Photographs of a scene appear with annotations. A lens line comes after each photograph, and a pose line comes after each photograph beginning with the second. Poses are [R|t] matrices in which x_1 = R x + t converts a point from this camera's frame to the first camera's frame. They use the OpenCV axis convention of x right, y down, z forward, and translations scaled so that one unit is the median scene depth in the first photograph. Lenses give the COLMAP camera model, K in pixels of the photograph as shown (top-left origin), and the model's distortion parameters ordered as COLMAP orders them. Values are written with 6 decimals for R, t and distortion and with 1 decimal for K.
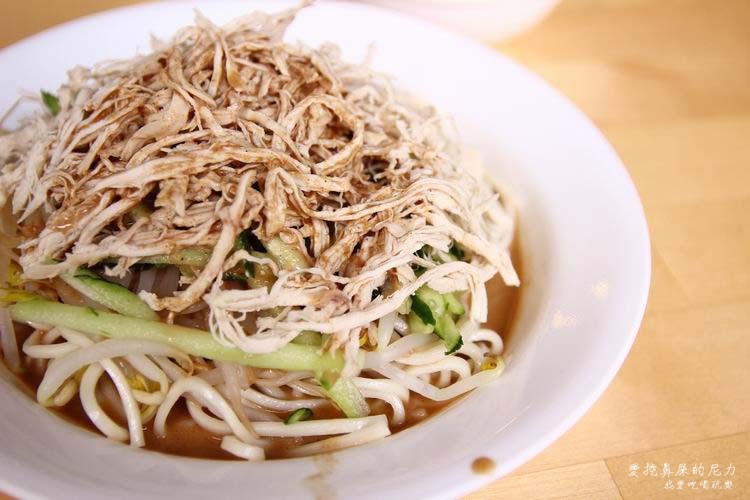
lens RADIAL K [[954.7, 0, 378.7], [0, 954.7, 254.7], [0, 0, 1]] dist [-0.104662, 0.000000]
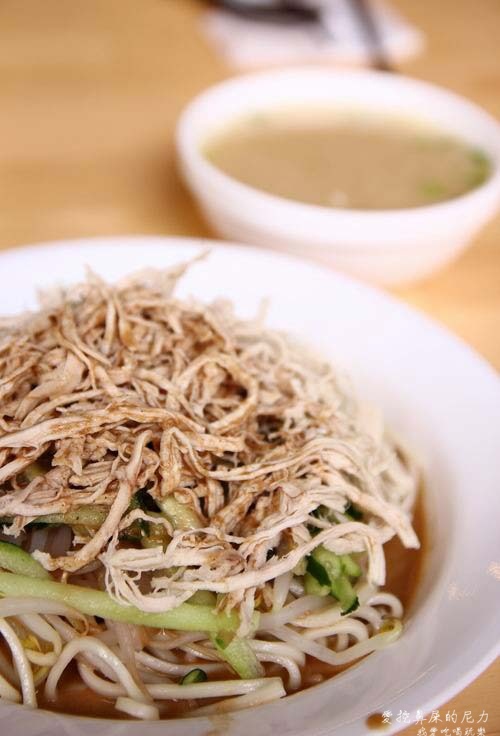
lens RADIAL K [[1318.4, 0, 252.4], [0, 1318.4, 370.6], [0, 0, 1]] dist [-0.085410, 0.000000]
pose [[0.999891, -0.002278, -0.014577, -0.001653], [0.000417, 0.991978, -0.126411, 0.024298], [0.014748, 0.126391, 0.991871, -0.376031]]
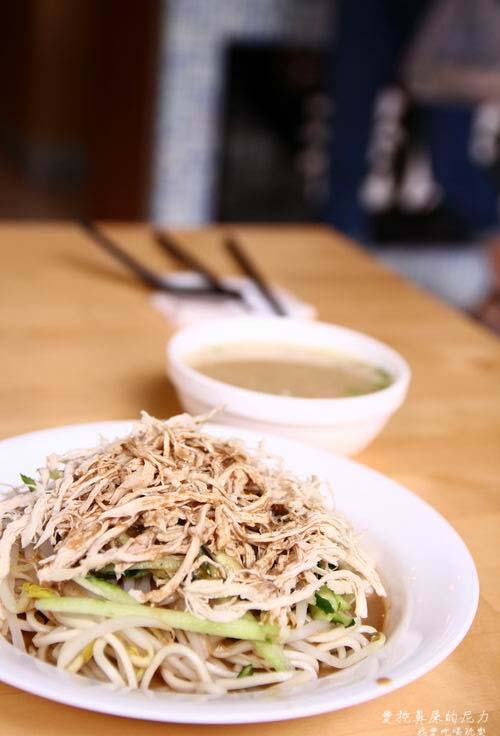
lens RADIAL K [[1251.9, 0, 249.0], [0, 1251.9, 367.7], [0, 0, 1]] dist [0.001413, 0.000000]
pose [[0.992671, -0.006630, 0.120663, -0.289037], [0.052325, 0.923621, -0.379718, 0.437448], [-0.108929, 0.383248, 0.917200, -0.833642]]
